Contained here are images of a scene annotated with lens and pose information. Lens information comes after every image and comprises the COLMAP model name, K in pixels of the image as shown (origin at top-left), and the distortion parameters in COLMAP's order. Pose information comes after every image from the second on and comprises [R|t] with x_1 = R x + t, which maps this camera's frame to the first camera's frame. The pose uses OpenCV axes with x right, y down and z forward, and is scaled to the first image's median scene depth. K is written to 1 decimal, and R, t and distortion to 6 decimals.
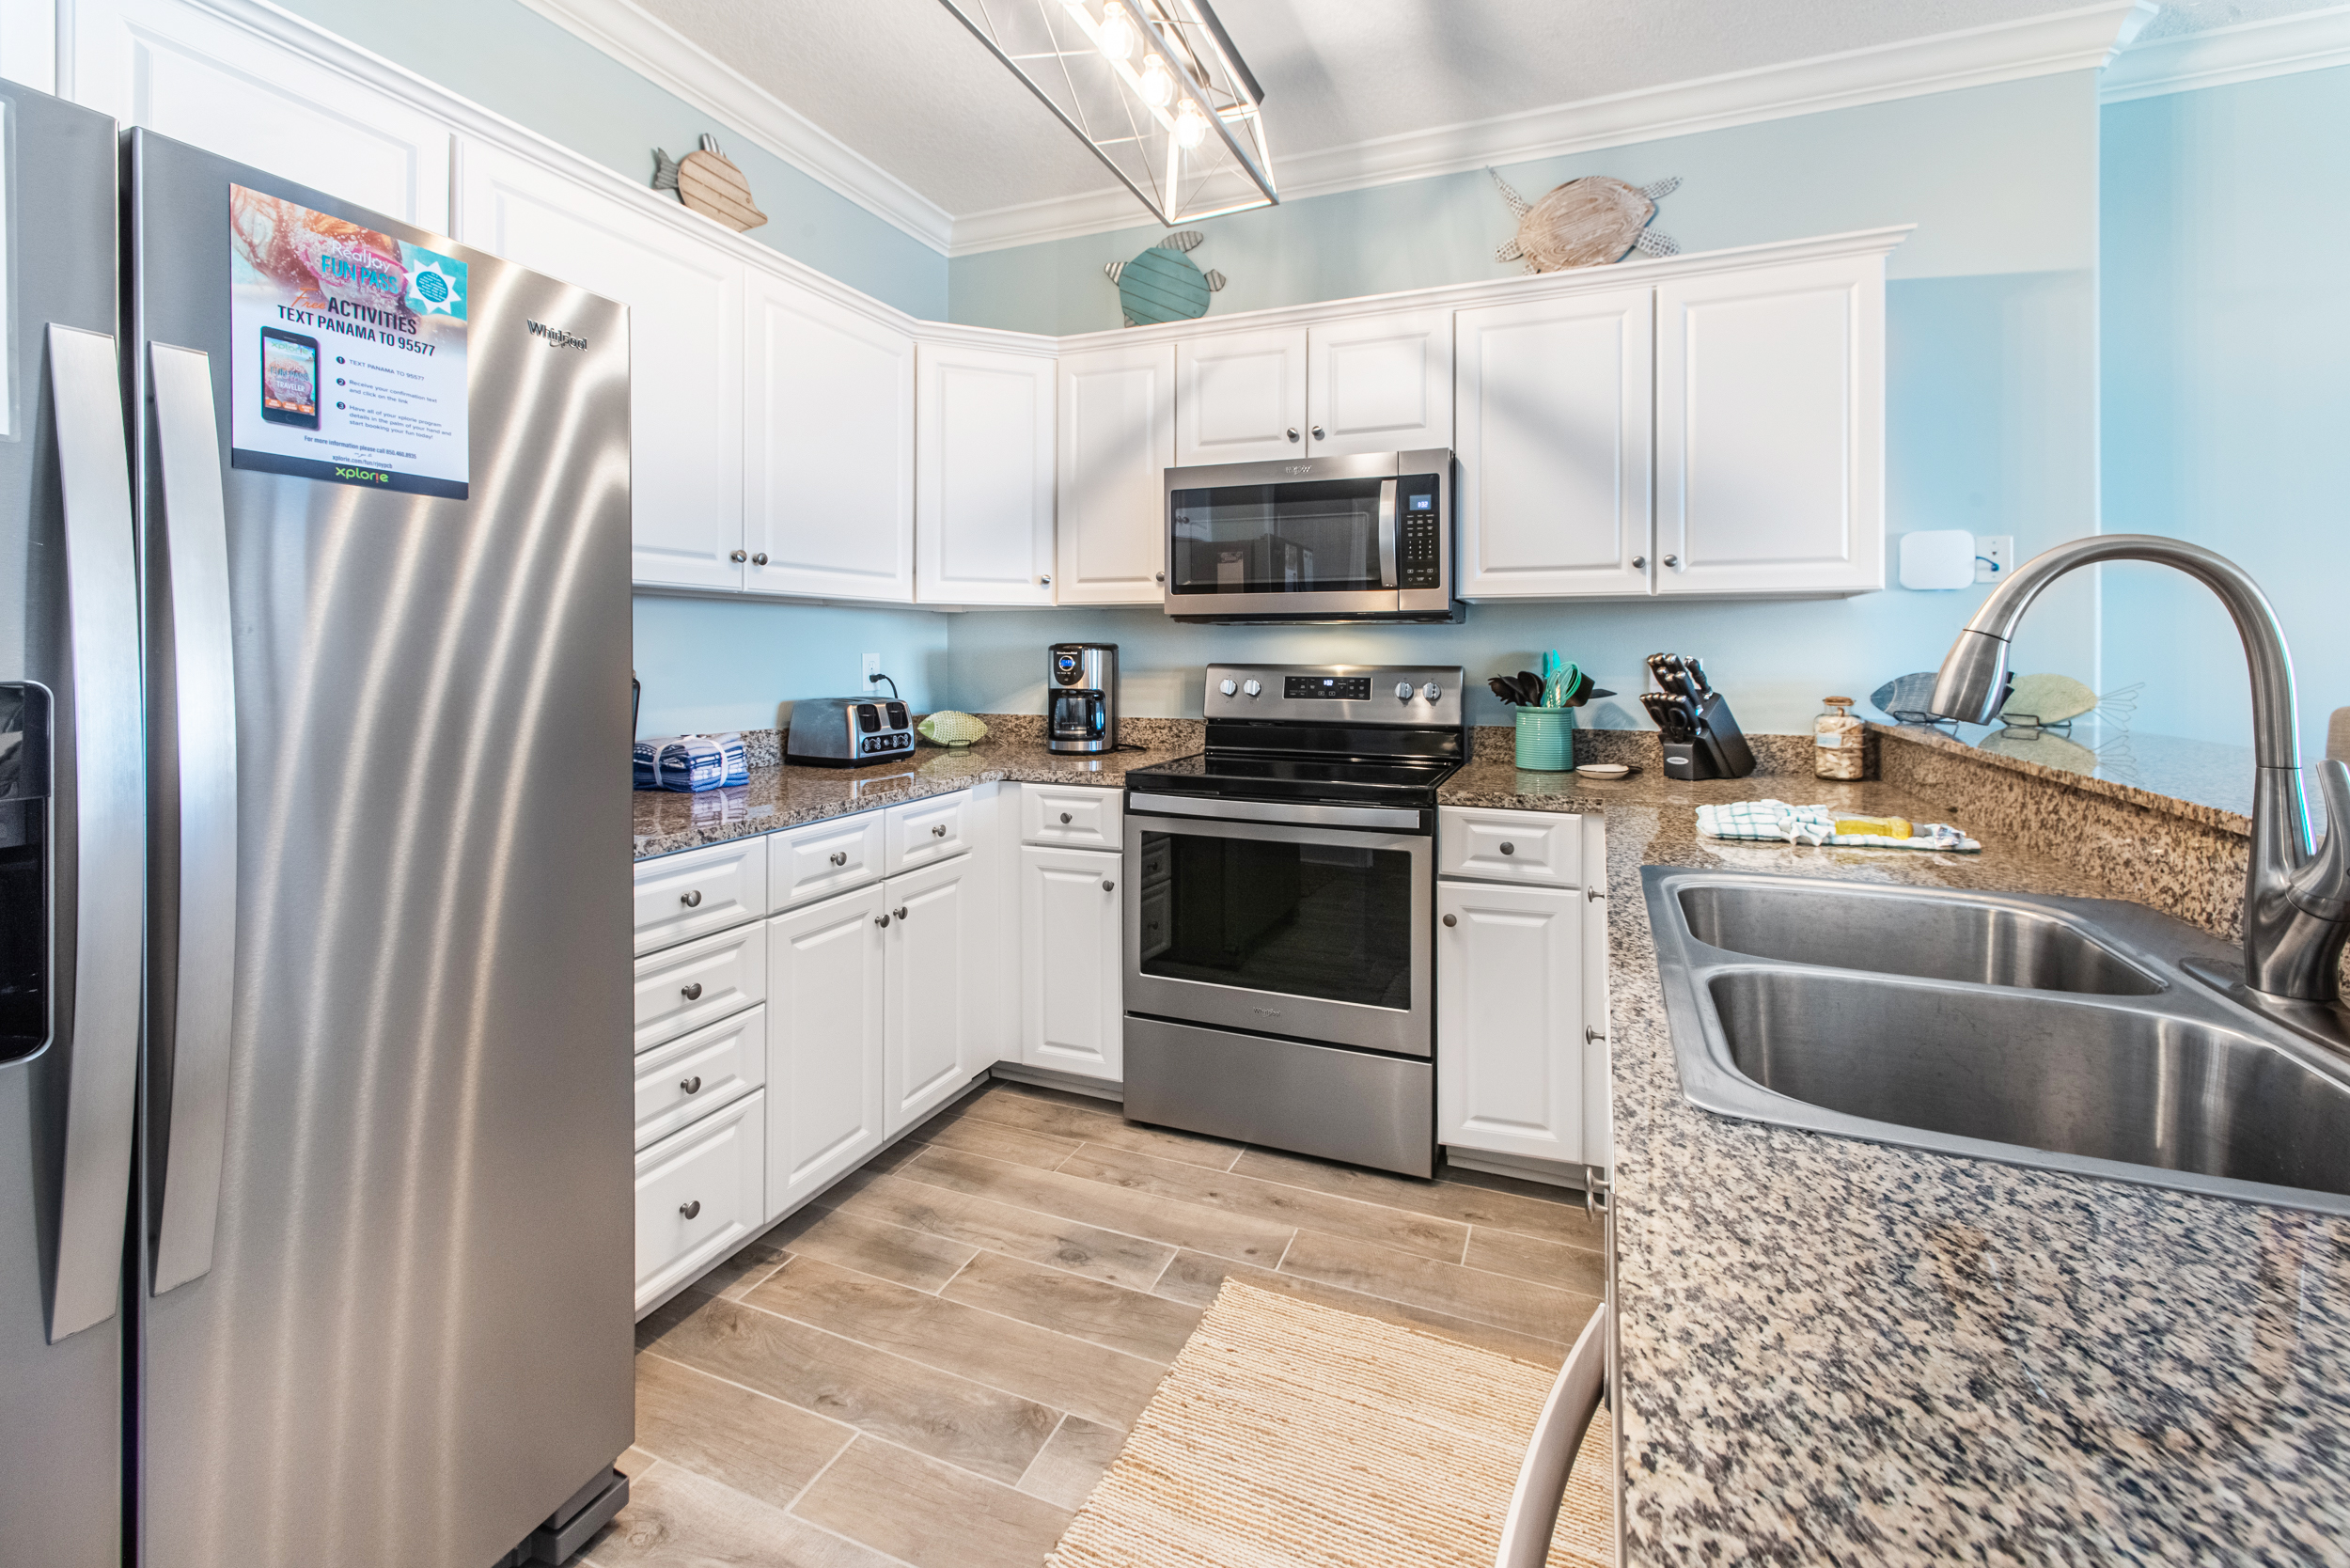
lens RADIAL K [[977.8, 0, 1196.6], [0, 977.8, 653.0], [0, 0, 1]] dist [0.005117, 0.002662]
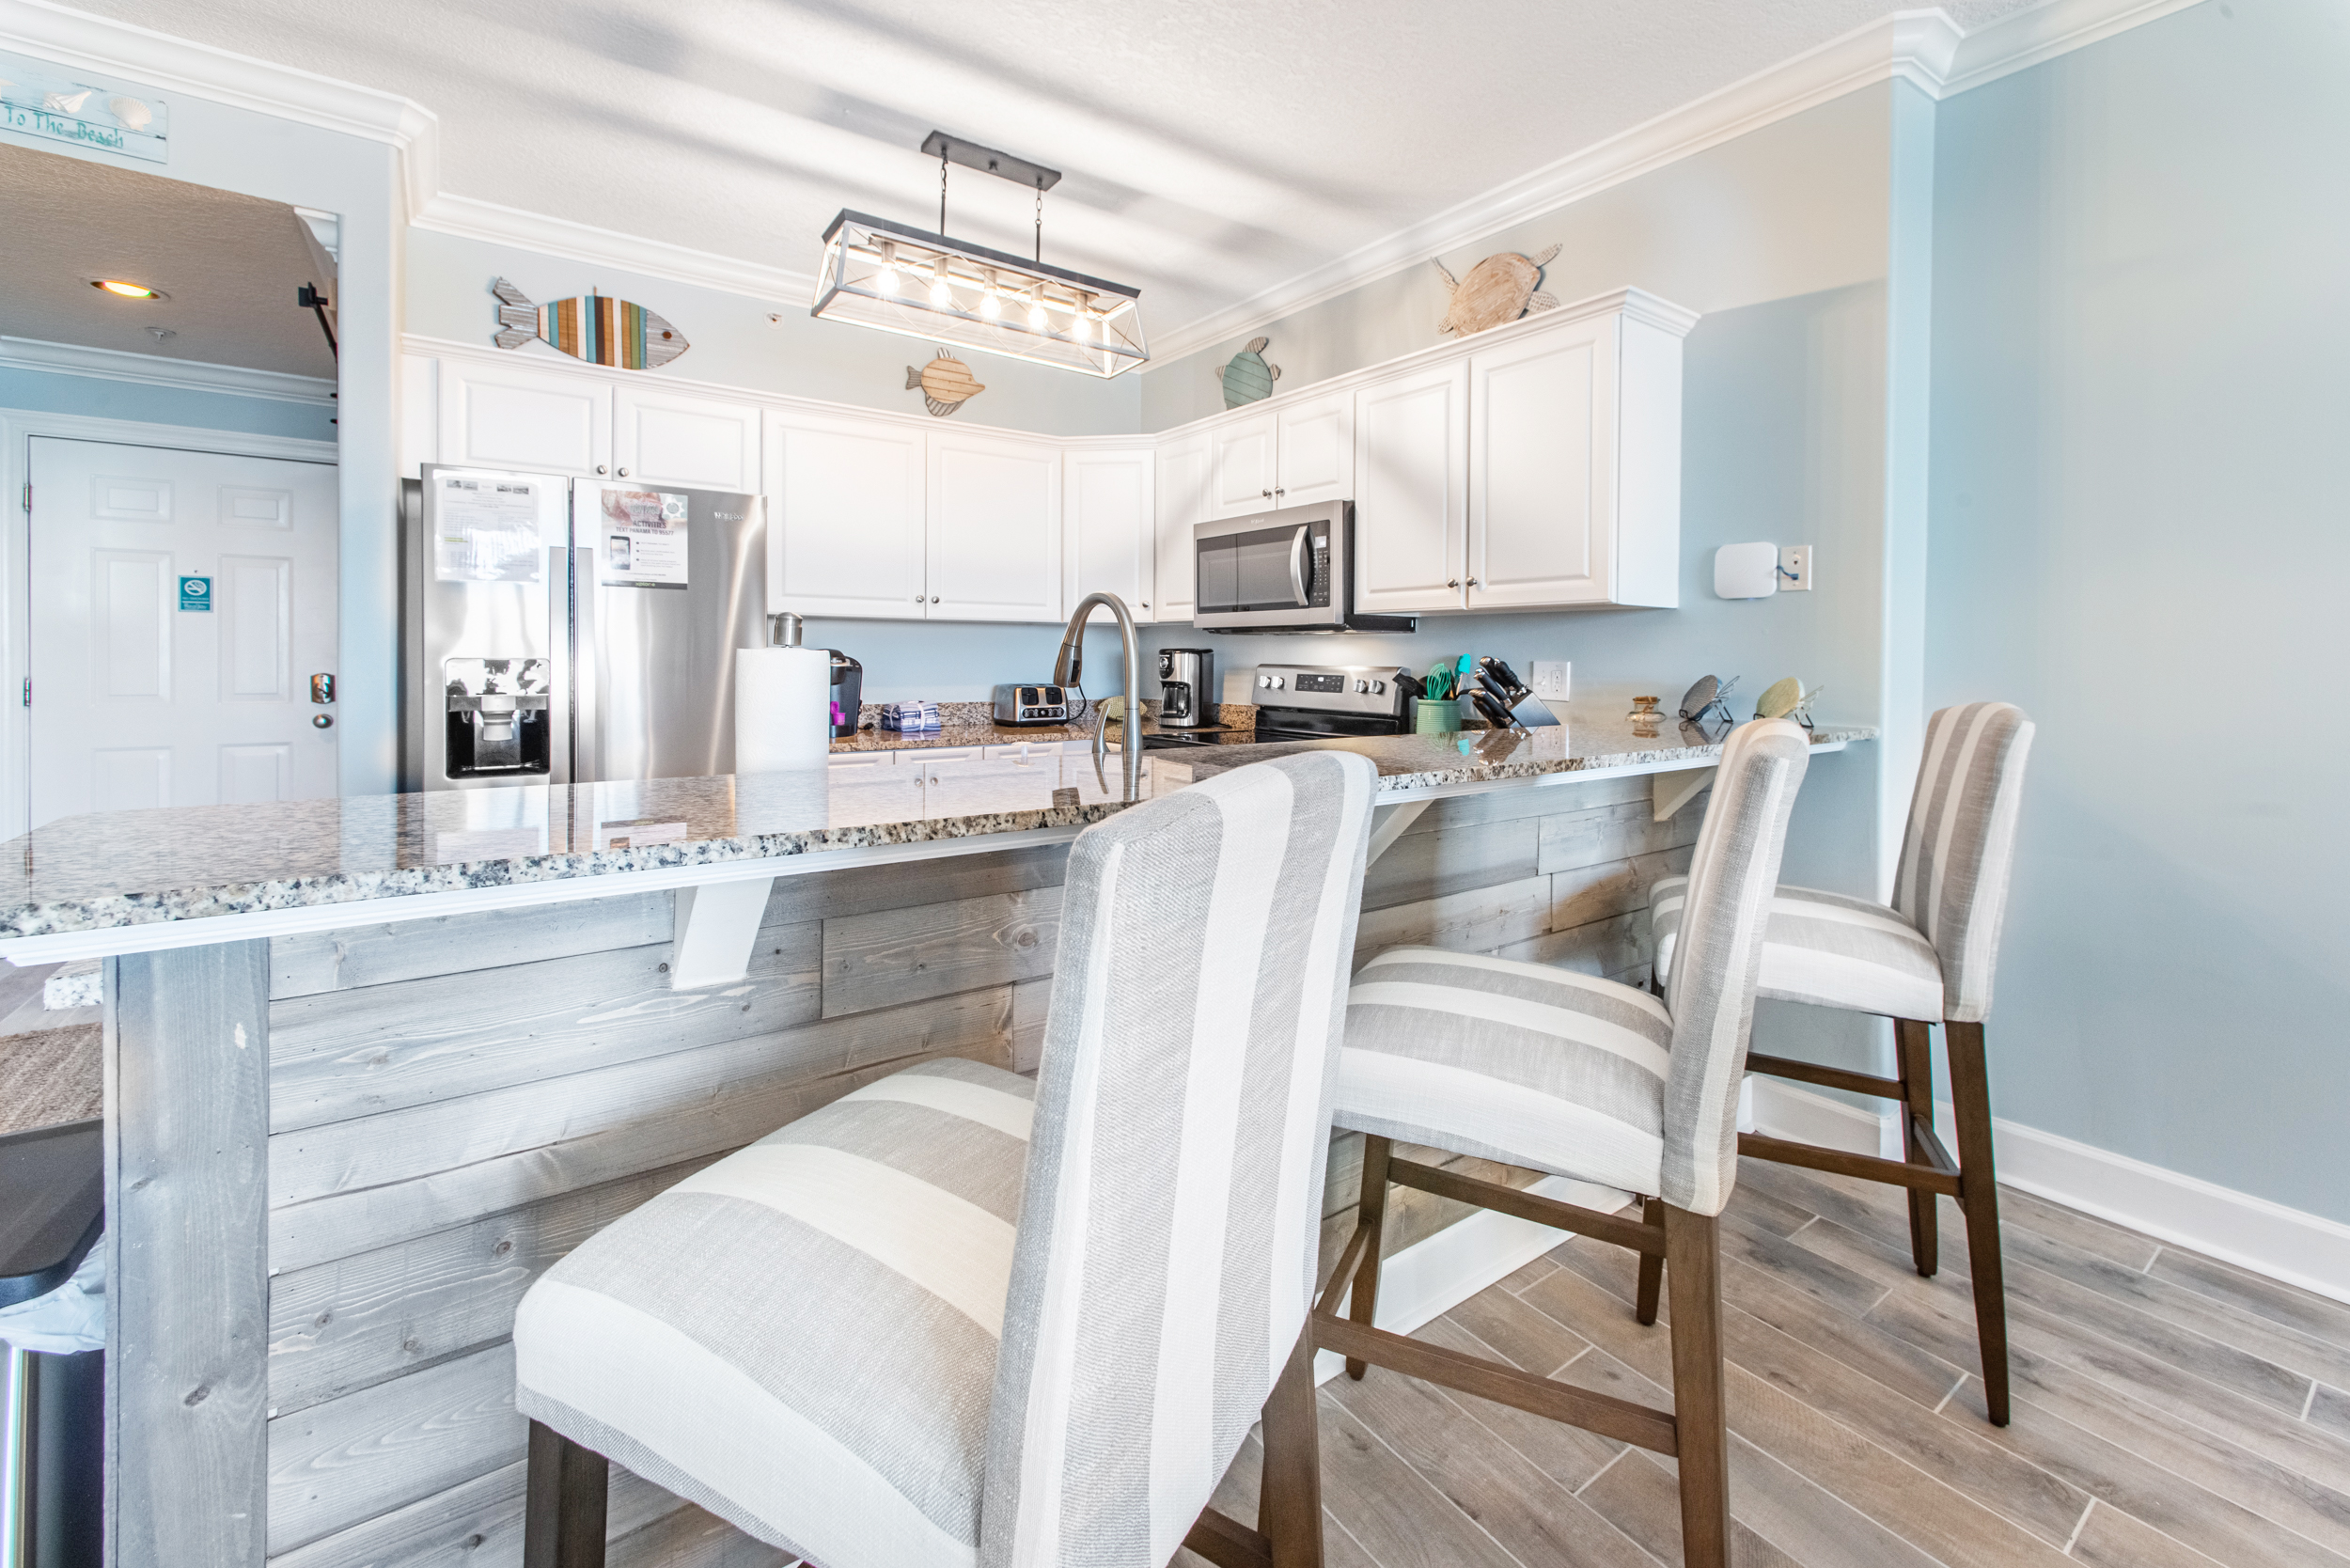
lens RADIAL K [[977.8, 0, 1214.8], [0, 977.8, 658.2], [0, 0, 1]] dist [0.005117, 0.002662]
pose [[0.856031, 0.005096, -0.516900, 0.727629], [-0.005981, 0.999982, -0.000047, 0.003729], [0.516890, 0.003132, 0.856046, -0.187847]]
